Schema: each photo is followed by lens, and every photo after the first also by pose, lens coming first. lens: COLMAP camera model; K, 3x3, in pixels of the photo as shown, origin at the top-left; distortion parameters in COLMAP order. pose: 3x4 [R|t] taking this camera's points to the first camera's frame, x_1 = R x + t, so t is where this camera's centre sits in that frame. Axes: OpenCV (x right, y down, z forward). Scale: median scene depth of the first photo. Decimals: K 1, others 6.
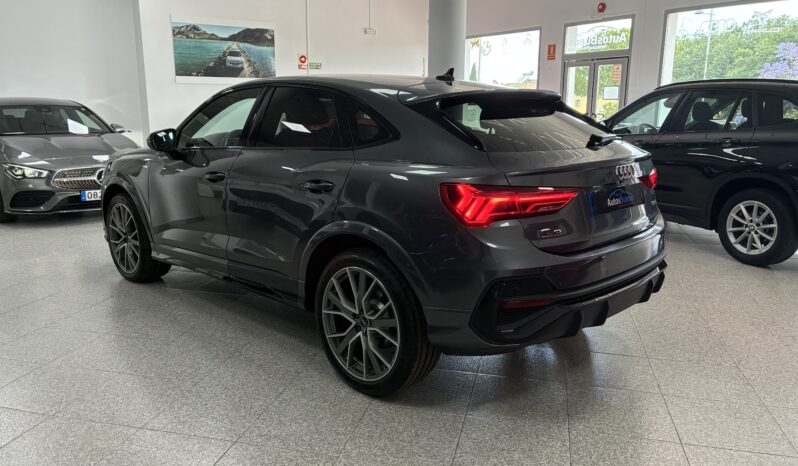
lens RADIAL K [[616.8, 0, 400.1], [0, 616.8, 234.2], [0, 0, 1]] dist [0.022038, -0.016533]
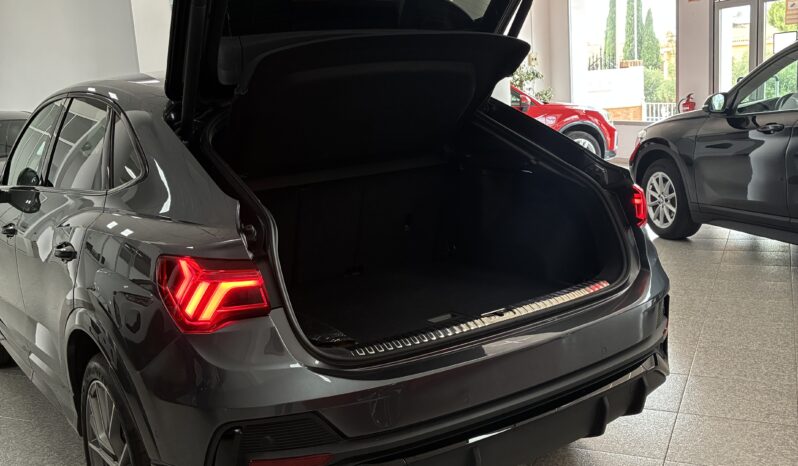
lens RADIAL K [[813.6, 0, 398.7], [0, 813.6, 233.1], [0, 0, 1]] dist [0.034546, 0.000000]
pose [[0.977193, -0.034223, -0.209579, 0.250061], [0.030134, 0.999289, -0.022676, -0.043415], [0.210206, 0.015843, 0.977529, 0.146647]]
